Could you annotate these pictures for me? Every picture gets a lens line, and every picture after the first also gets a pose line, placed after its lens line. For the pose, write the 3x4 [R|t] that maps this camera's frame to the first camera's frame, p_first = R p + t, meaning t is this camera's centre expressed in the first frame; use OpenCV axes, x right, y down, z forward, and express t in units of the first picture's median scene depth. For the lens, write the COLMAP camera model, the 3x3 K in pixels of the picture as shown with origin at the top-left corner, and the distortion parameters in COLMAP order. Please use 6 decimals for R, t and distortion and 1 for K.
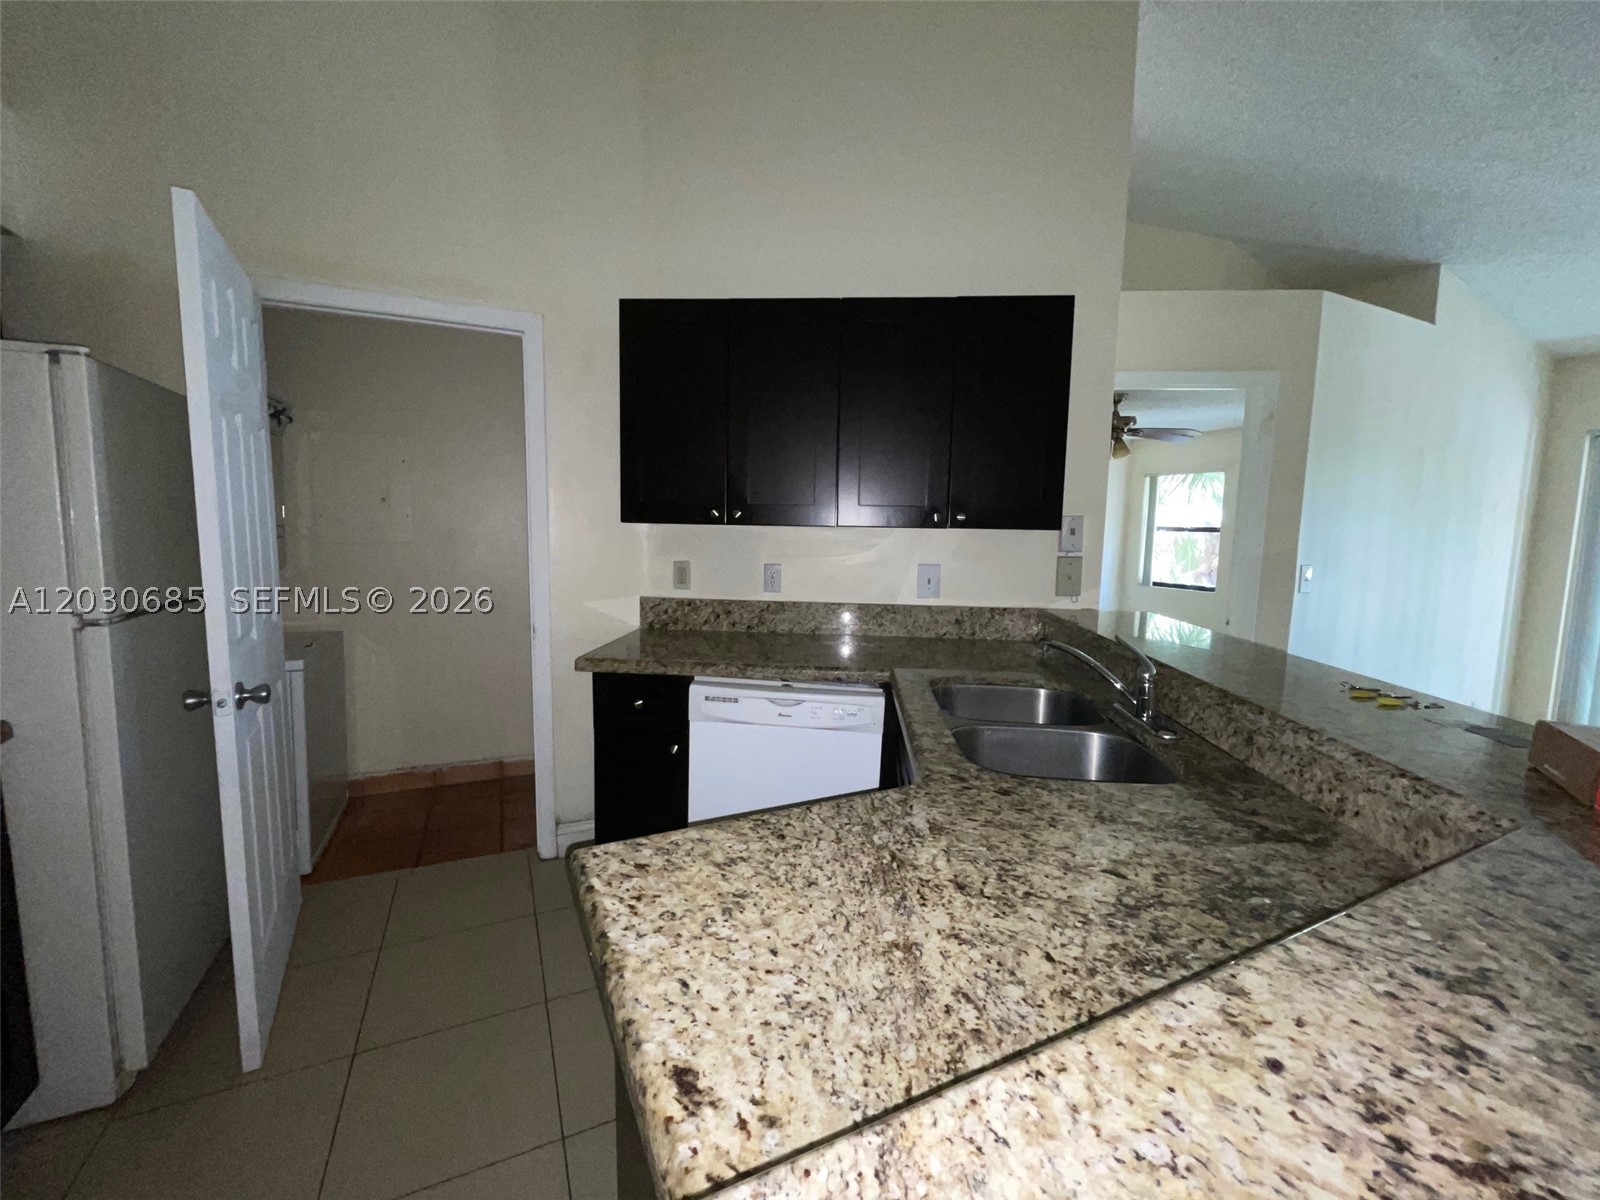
lens RADIAL K [[651.5, 0, 799.1], [0, 651.5, 594.0], [0, 0, 1]] dist [-0.002012, 0.000010]
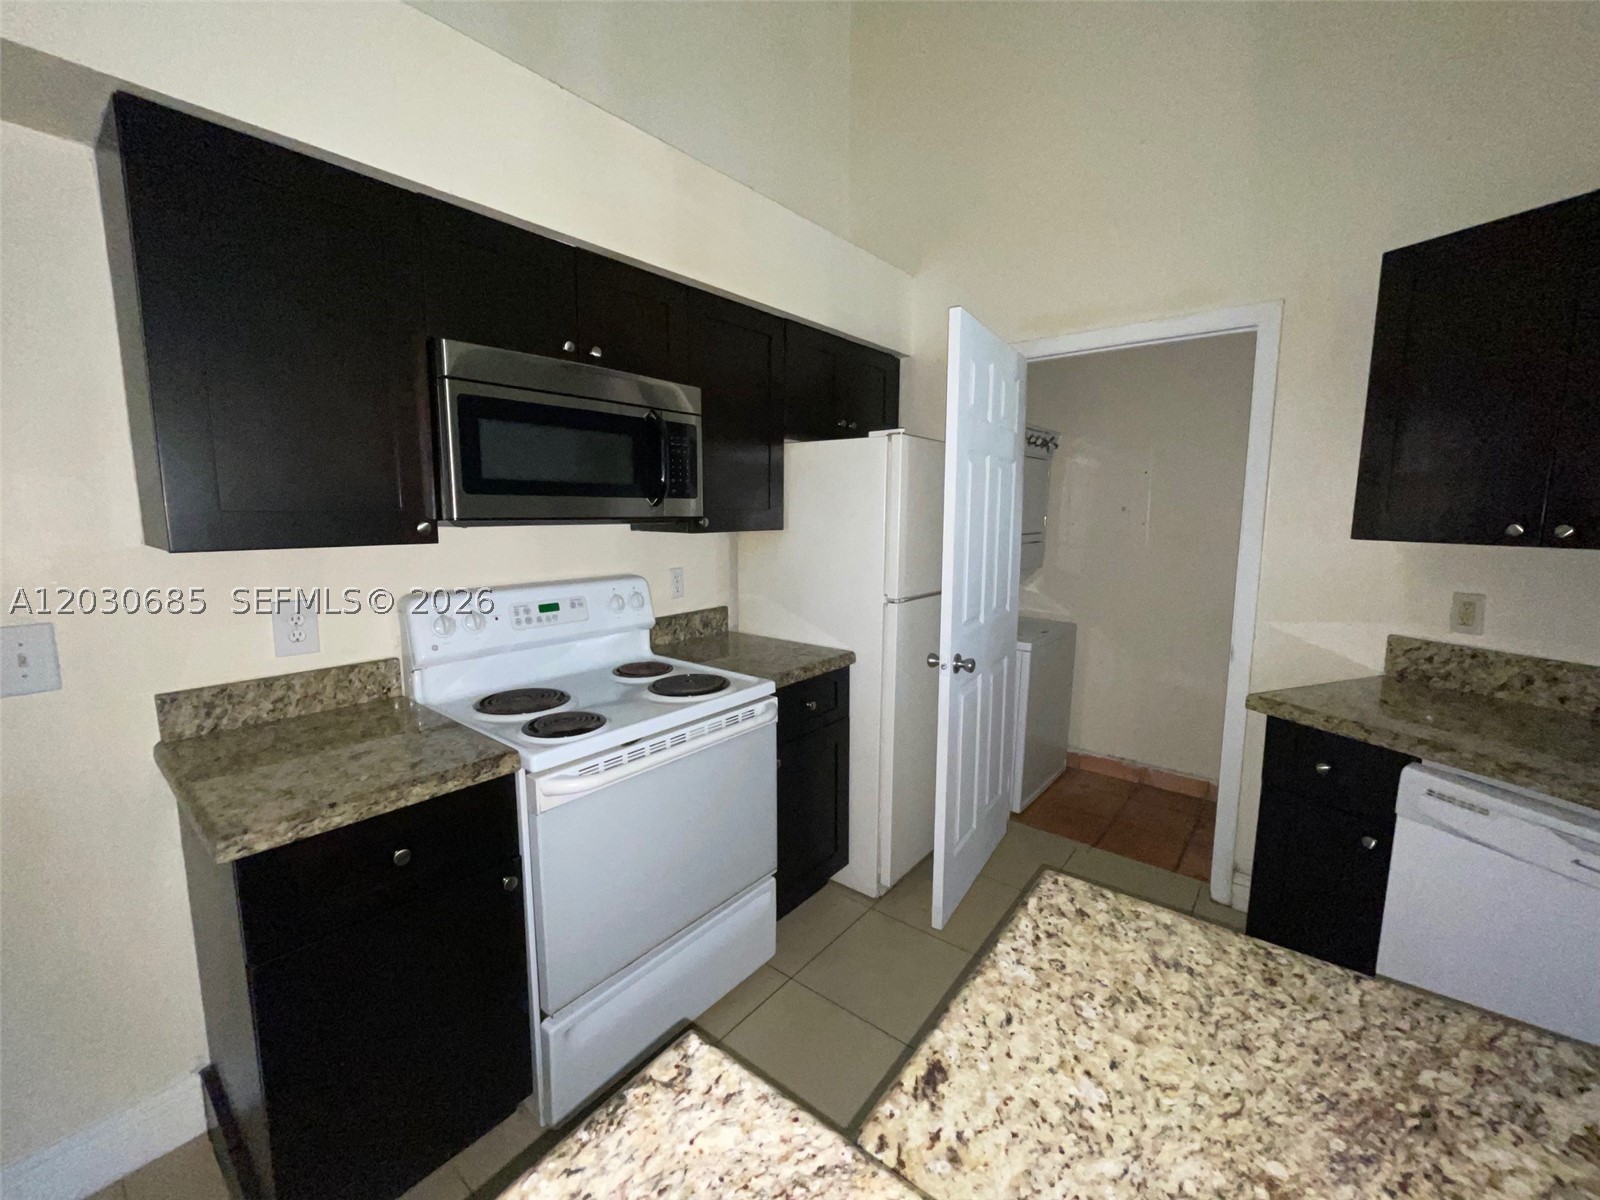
lens RADIAL K [[651.5, 0, 799.1], [0, 651.5, 594.0], [0, 0, 1]] dist [-0.002012, 0.000010]
pose [[0.439429, 0.099227, -0.892780, 0.436876], [-0.091253, 0.993670, 0.065525, -0.102000], [0.893630, 0.052675, 0.445702, 0.146760]]
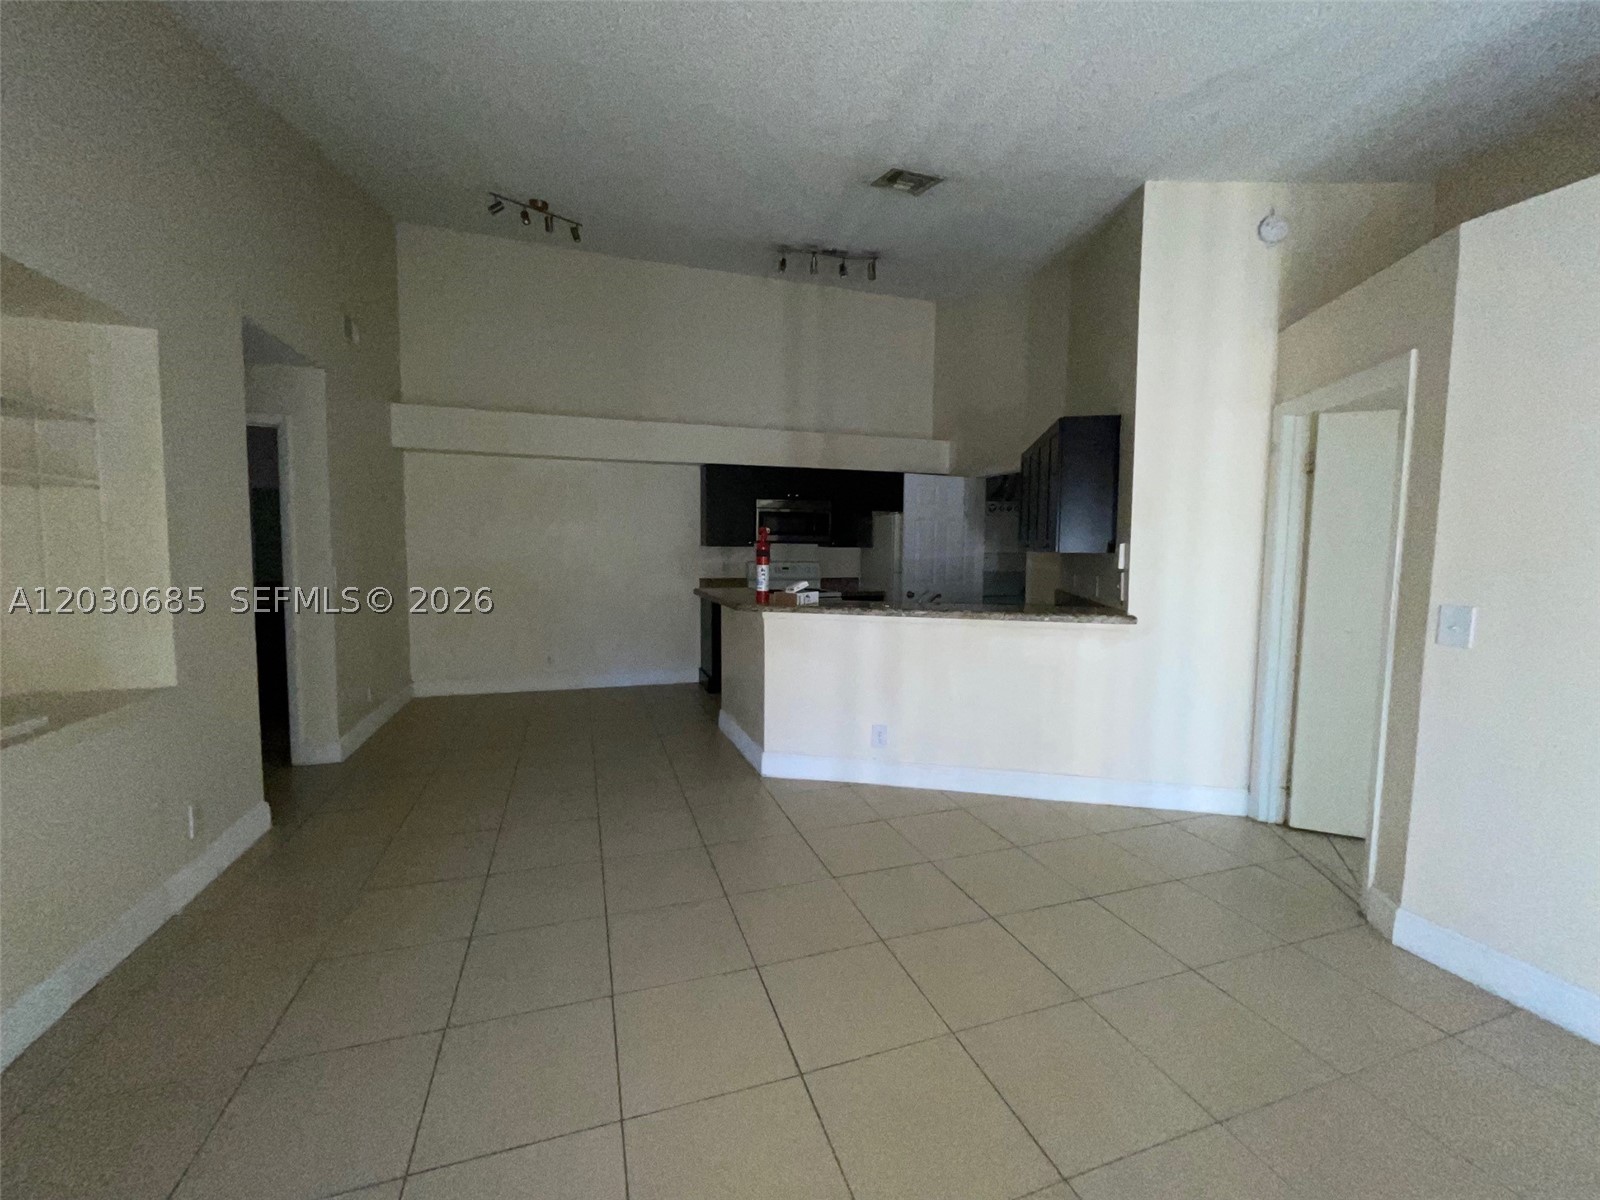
lens RADIAL K [[651.5, 0, 799.1], [0, 651.5, 594.0], [0, 0, 1]] dist [-0.002012, 0.000010]
pose [[-0.115018, 0.056108, -0.991778, 6.128831], [-0.120361, 0.990261, 0.069981, -0.078974], [0.986045, 0.127420, -0.107145, 1.526894]]
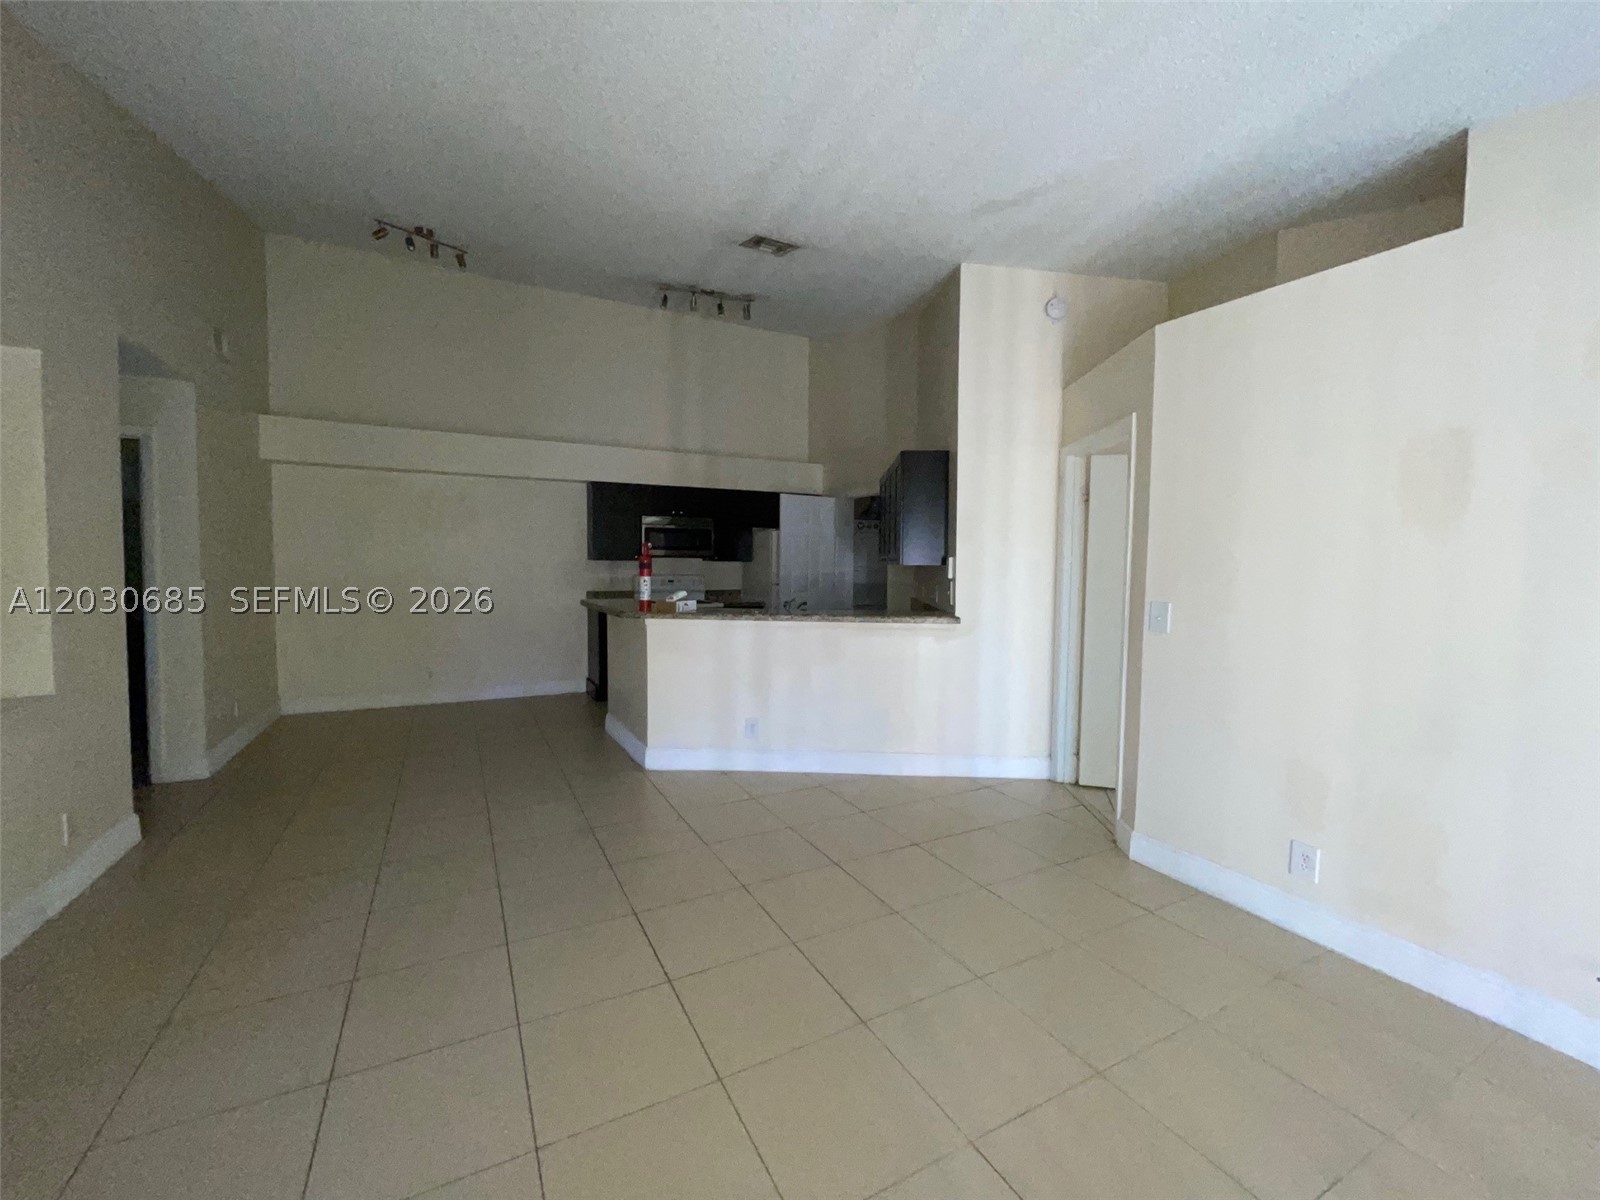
lens RADIAL K [[651.5, 0, 799.1], [0, 651.5, 594.0], [0, 0, 1]] dist [-0.002012, 0.000010]
pose [[0.046661, 0.033264, -0.998357, 6.729899], [-0.118613, 0.992559, 0.027527, -0.075511], [0.991844, 0.117134, 0.050259, 1.712386]]
